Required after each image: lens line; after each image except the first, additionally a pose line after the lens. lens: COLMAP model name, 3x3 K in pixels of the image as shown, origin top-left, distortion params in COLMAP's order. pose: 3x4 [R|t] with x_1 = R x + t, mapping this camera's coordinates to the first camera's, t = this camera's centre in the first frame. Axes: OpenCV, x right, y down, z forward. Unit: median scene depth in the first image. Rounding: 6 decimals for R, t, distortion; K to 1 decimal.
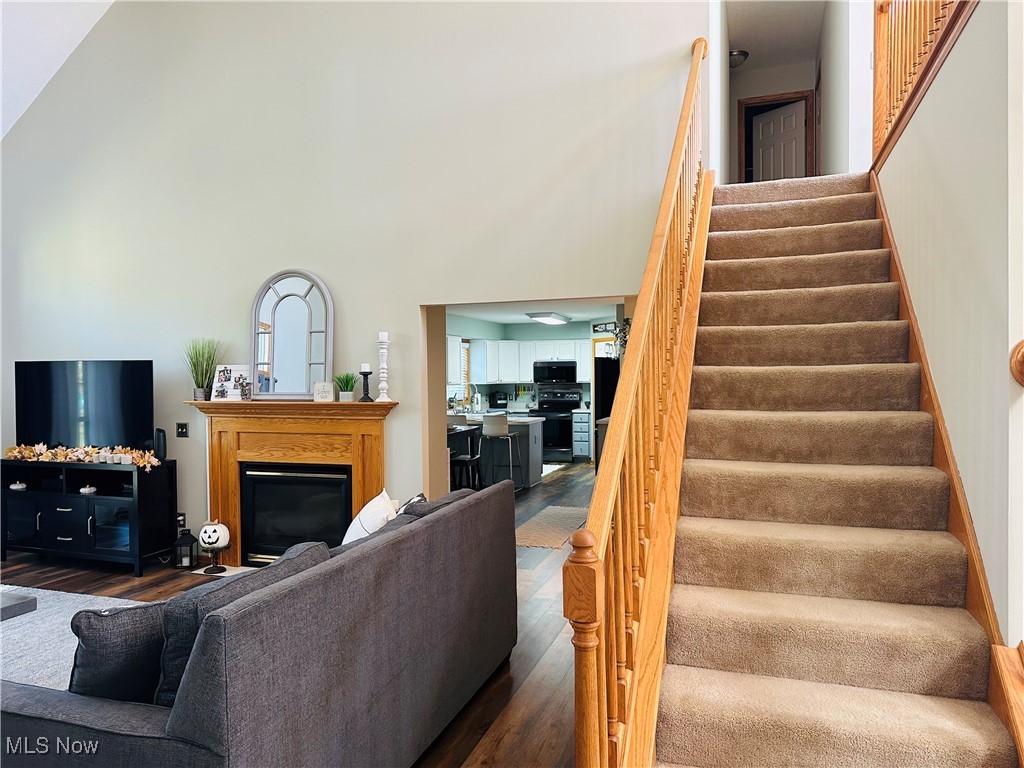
lens RADIAL K [[712.1, 0, 512.0], [0, 712.1, 384.0], [0, 0, 1]] dist [0.118493, -0.156297]
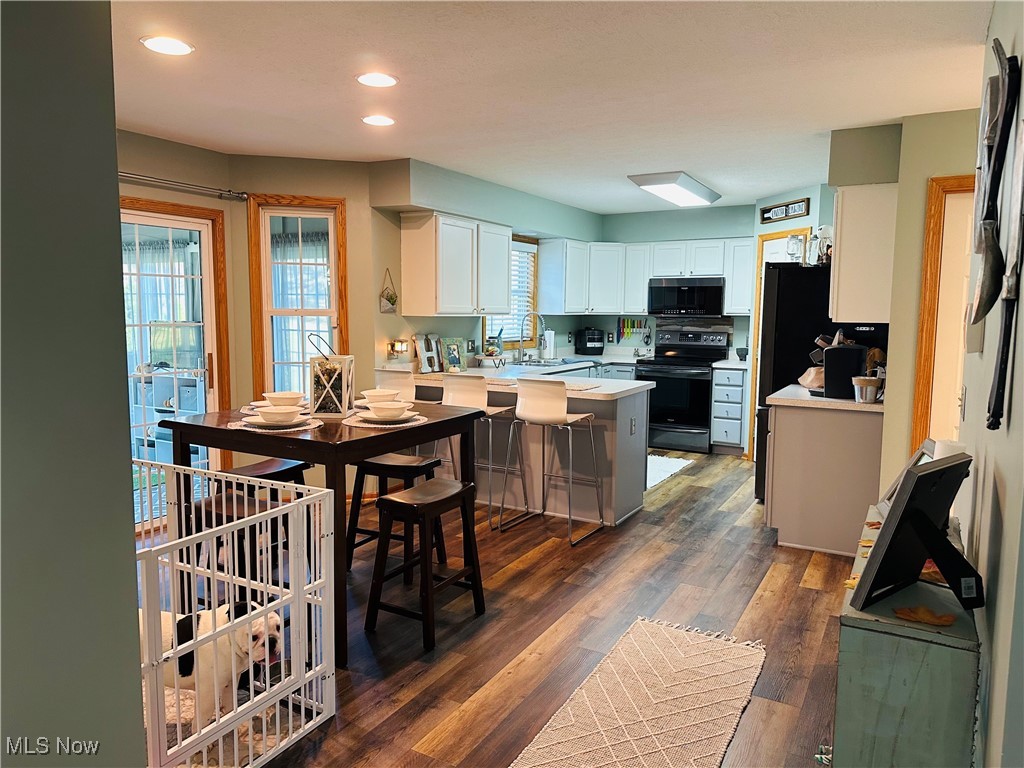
lens RADIAL K [[712.1, 0, 512.0], [0, 712.1, 384.0], [0, 0, 1]] dist [0.118493, -0.156297]
pose [[0.981142, 0.038666, -0.189381, 0.035914], [-0.020582, 0.995116, 0.096546, 0.000936], [0.192189, -0.090828, 0.977146, 0.403218]]
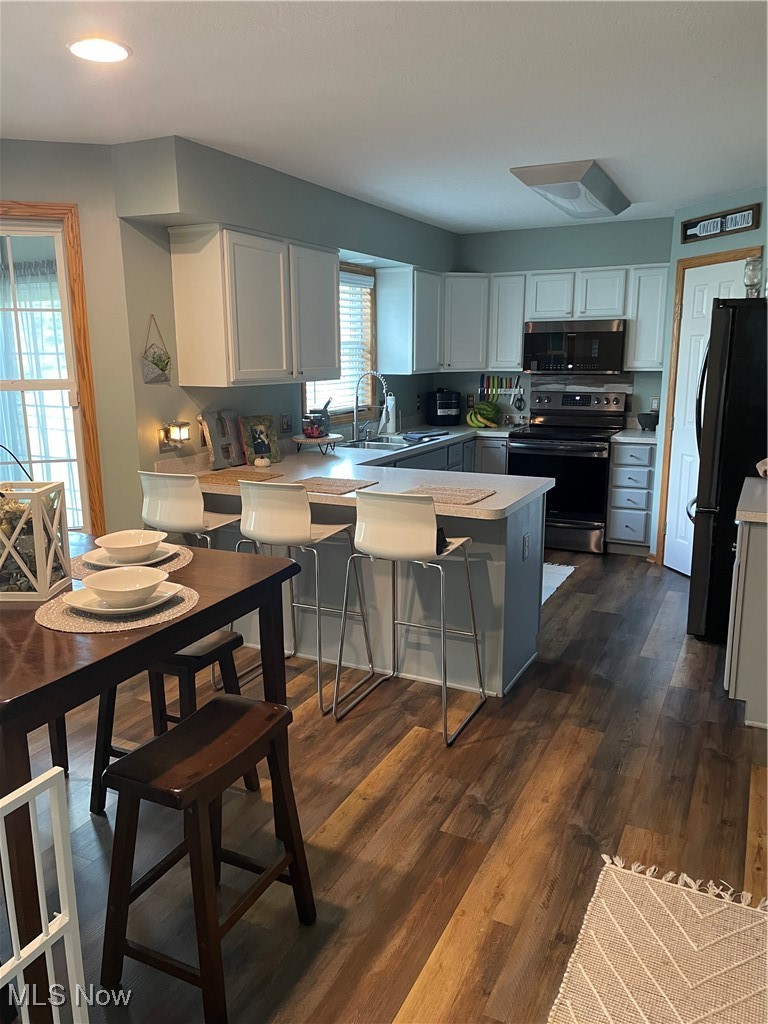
lens RADIAL K [[769.3, 0, 384.0], [0, 769.3, 512.0], [0, 0, 1]] dist [0.087875, -0.118781]
pose [[0.990658, 0.029739, -0.133085, 0.012322], [-0.003457, 0.981094, 0.193501, -0.008449], [0.136324, -0.191234, 0.972032, 0.515855]]
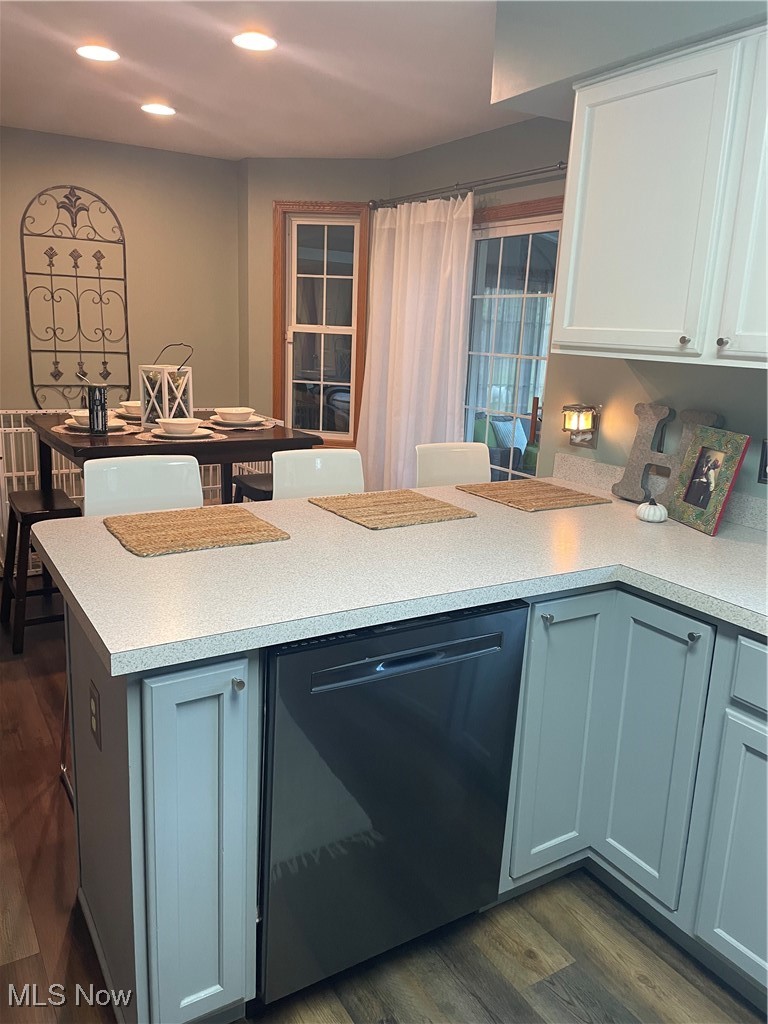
lens RADIAL K [[769.3, 0, 384.0], [0, 769.3, 512.0], [0, 0, 1]] dist [0.087875, -0.118781]
pose [[-0.641160, 0.162822, -0.749936, 0.090246], [-0.045684, 0.967401, 0.249095, -0.005450], [0.766047, 0.193969, -0.612820, 0.922824]]
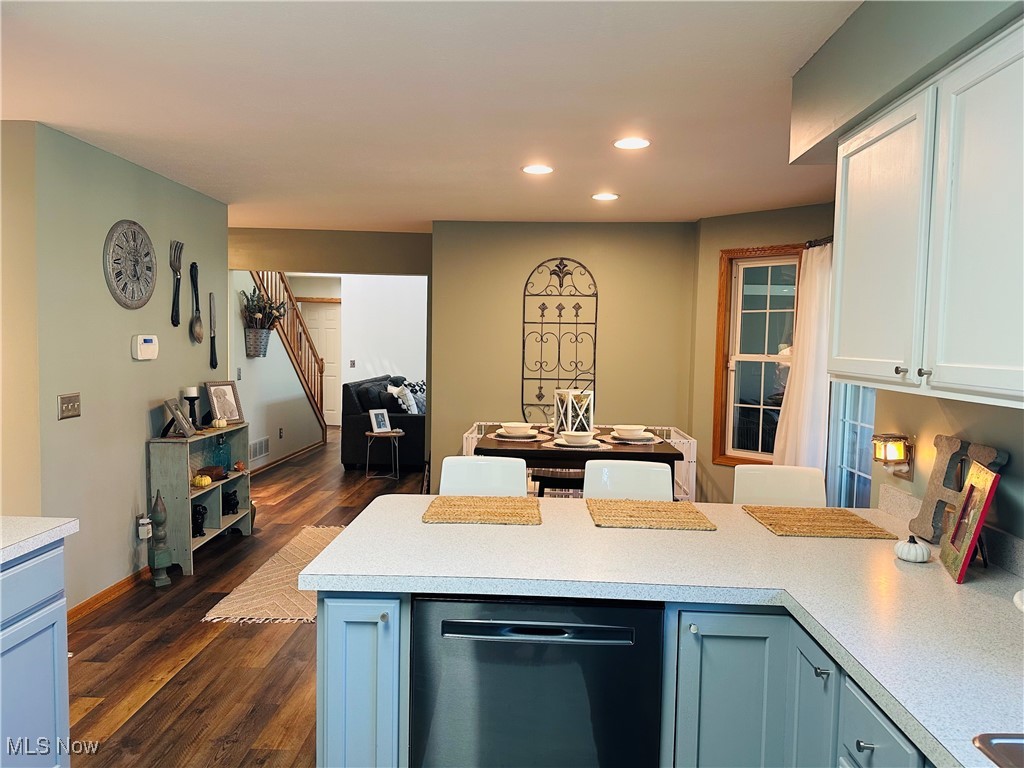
lens RADIAL K [[712.1, 0, 512.0], [0, 712.1, 384.0], [0, 0, 1]] dist [0.118493, -0.156297]
pose [[-0.958134, 0.009159, -0.286175, 0.039634], [-0.012557, 0.997182, 0.073956, -0.009618], [0.286046, 0.074453, -0.955319, 0.984561]]
